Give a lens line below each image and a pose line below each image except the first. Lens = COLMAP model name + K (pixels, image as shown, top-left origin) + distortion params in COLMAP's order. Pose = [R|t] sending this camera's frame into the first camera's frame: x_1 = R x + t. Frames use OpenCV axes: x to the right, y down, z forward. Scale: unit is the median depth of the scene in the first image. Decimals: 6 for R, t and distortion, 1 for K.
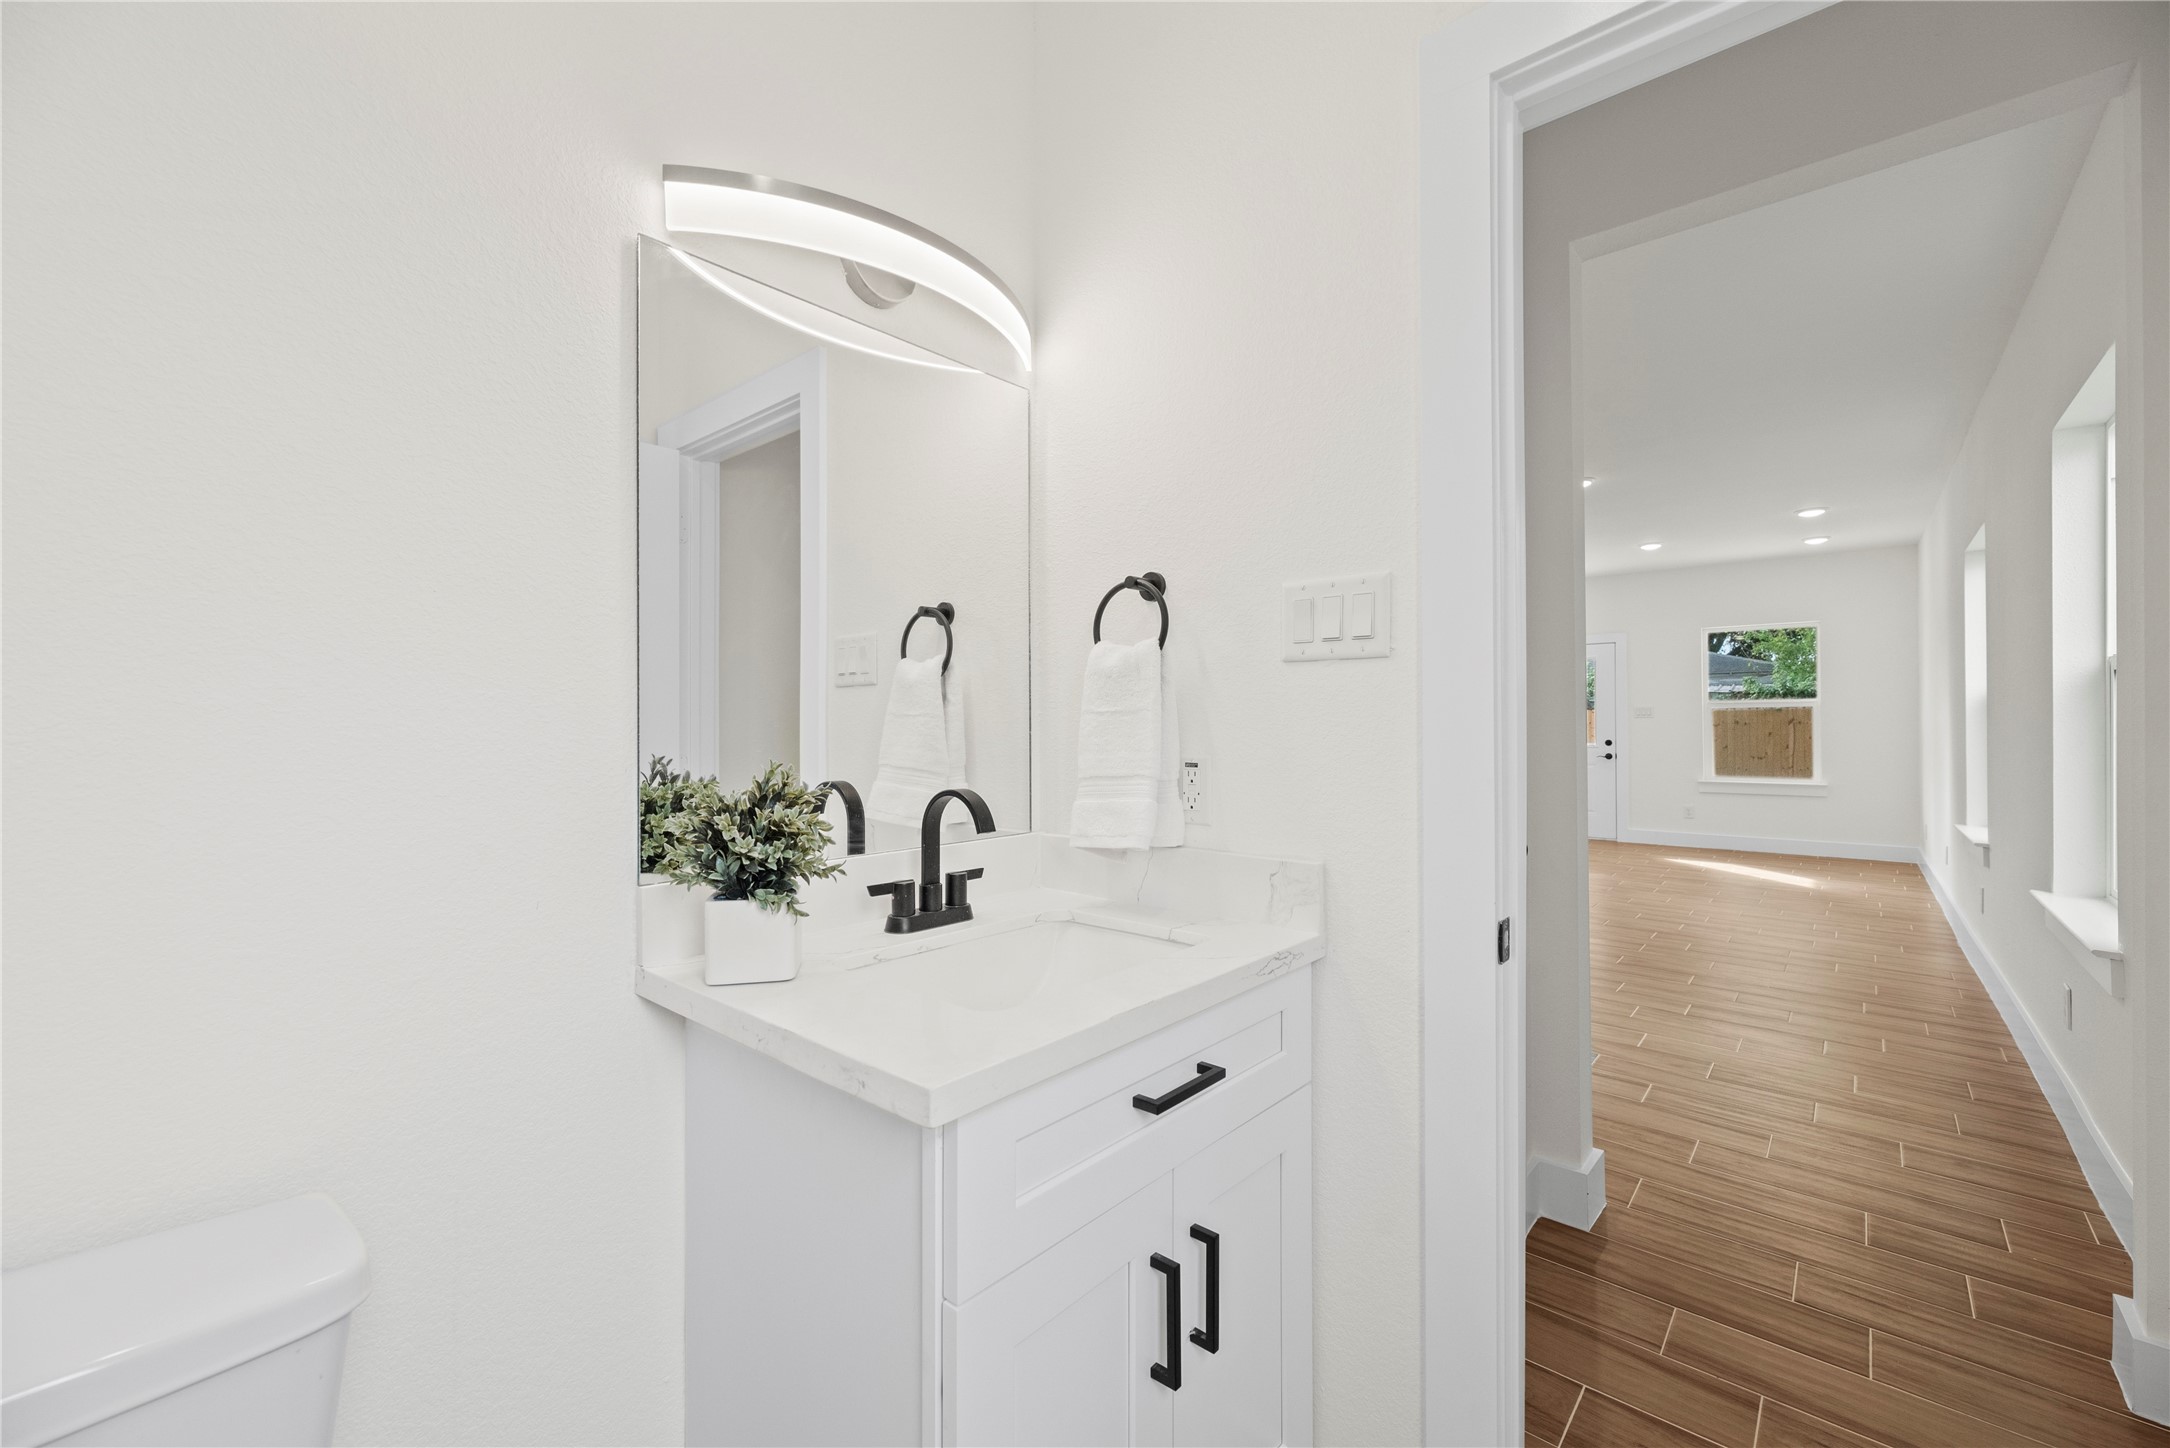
lens RADIAL K [[871.0, 0, 1084.3], [0, 871.0, 720.5], [0, 0, 1]] dist [0.000473, -0.000122]
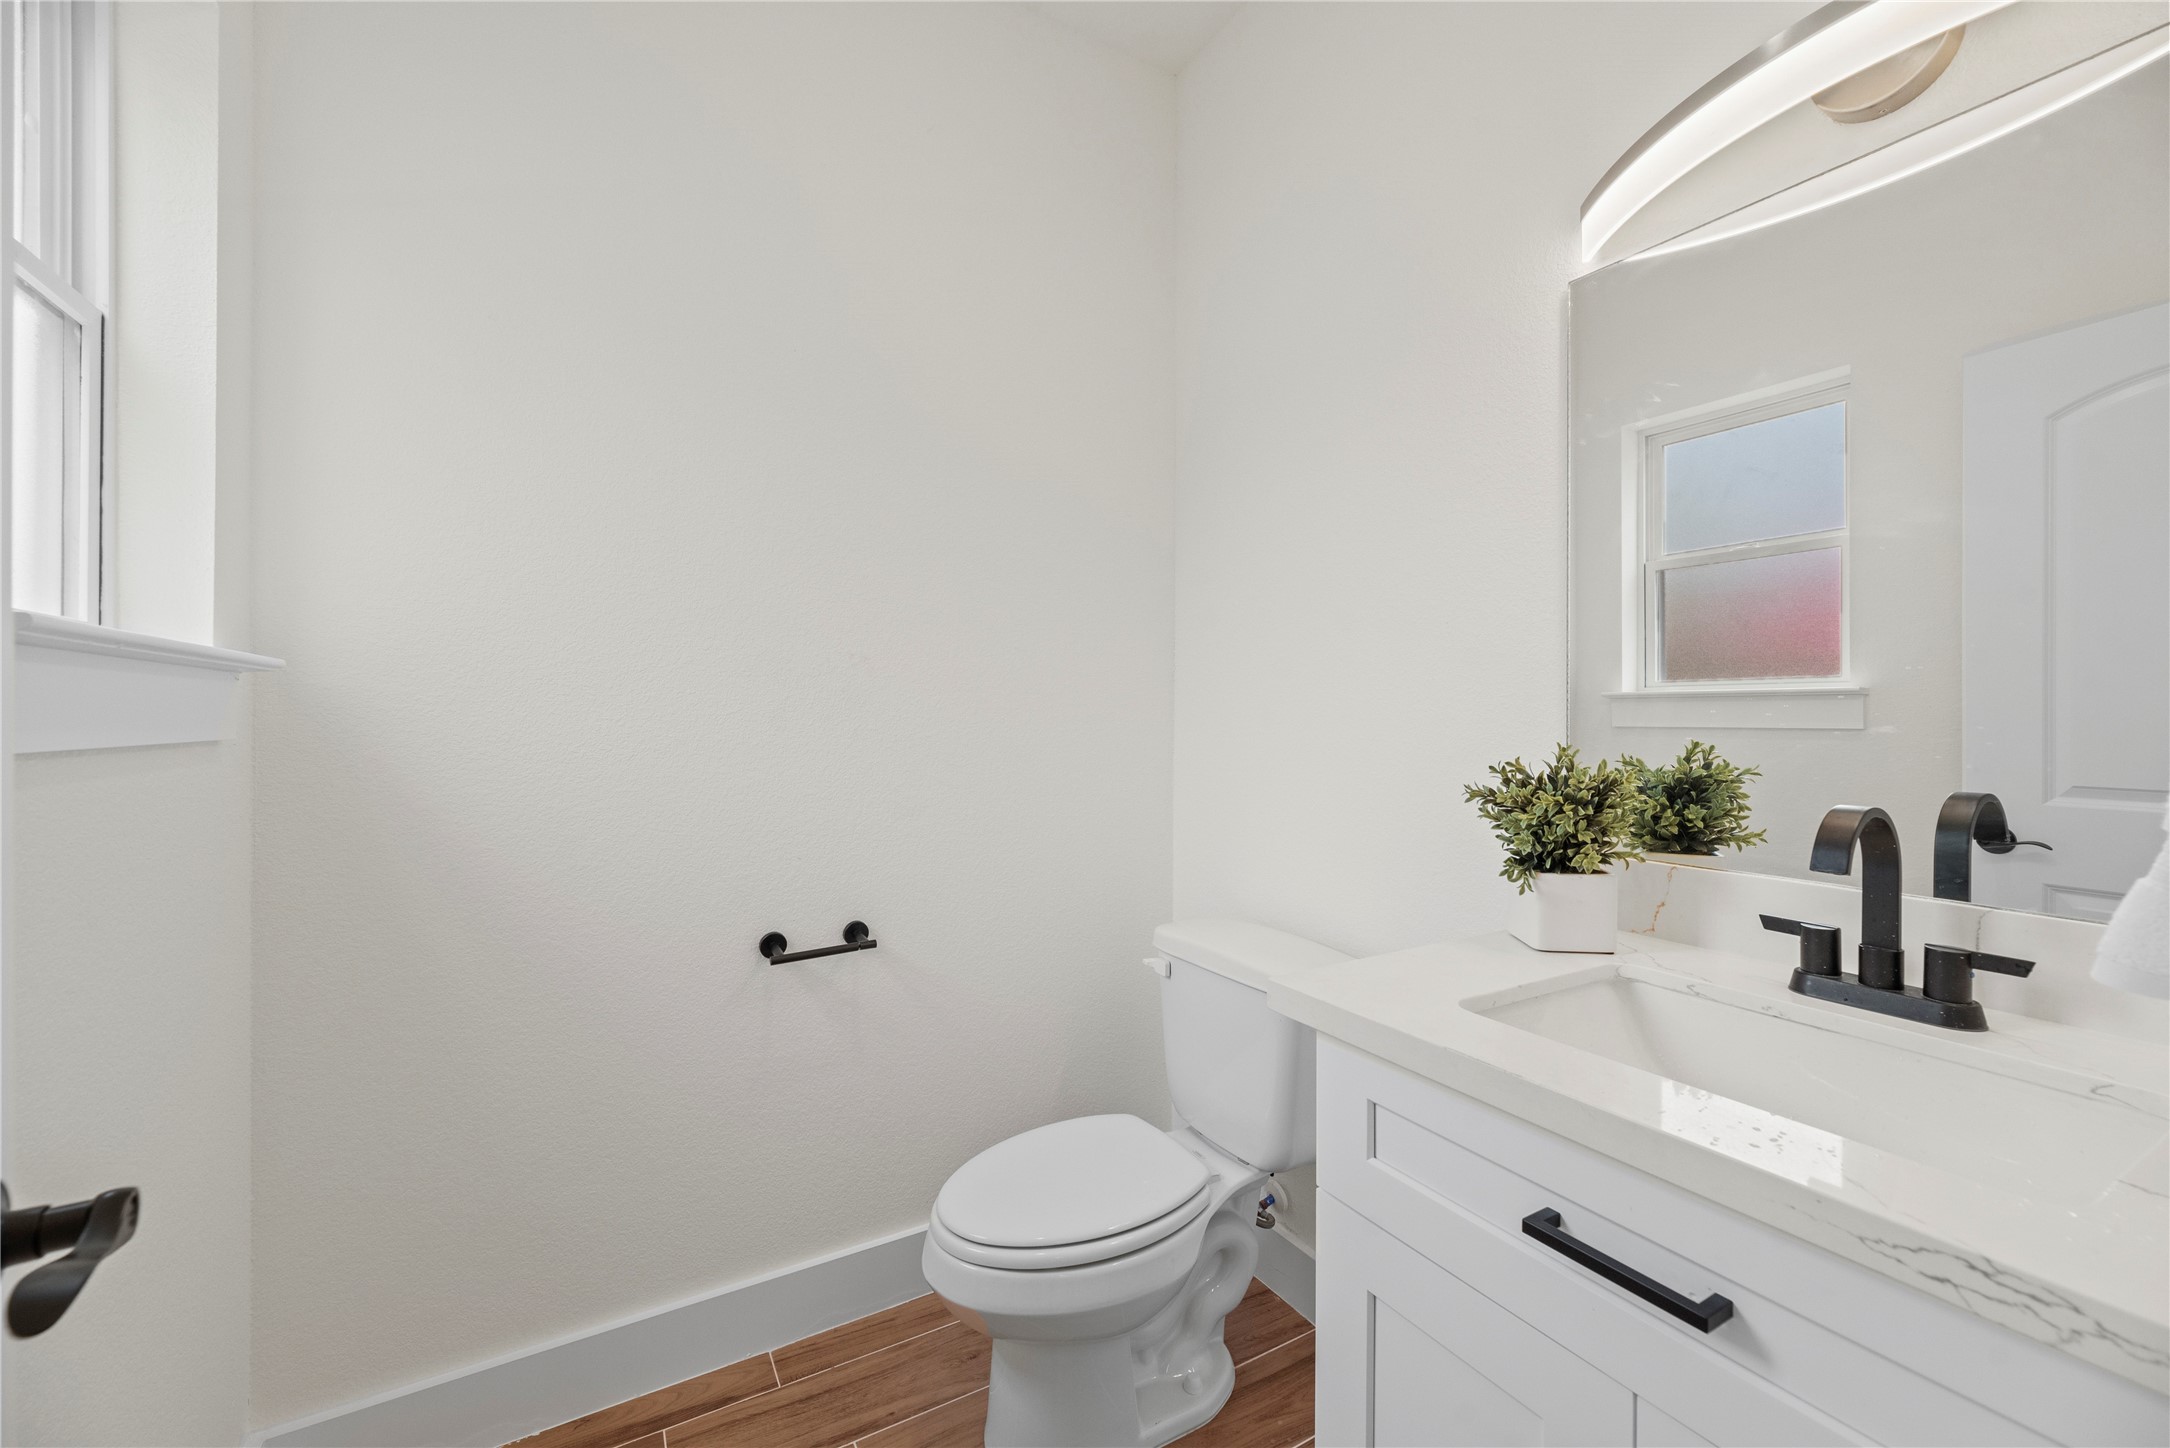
lens RADIAL K [[871.0, 0, 1084.3], [0, 871.0, 720.5], [0, 0, 1]] dist [0.000473, -0.000122]
pose [[-0.327375, 0.007516, -0.944864, 0.692120], [0.011068, 0.999930, 0.004119, 0.002245], [0.944830, -0.009109, -0.327436, 0.671036]]
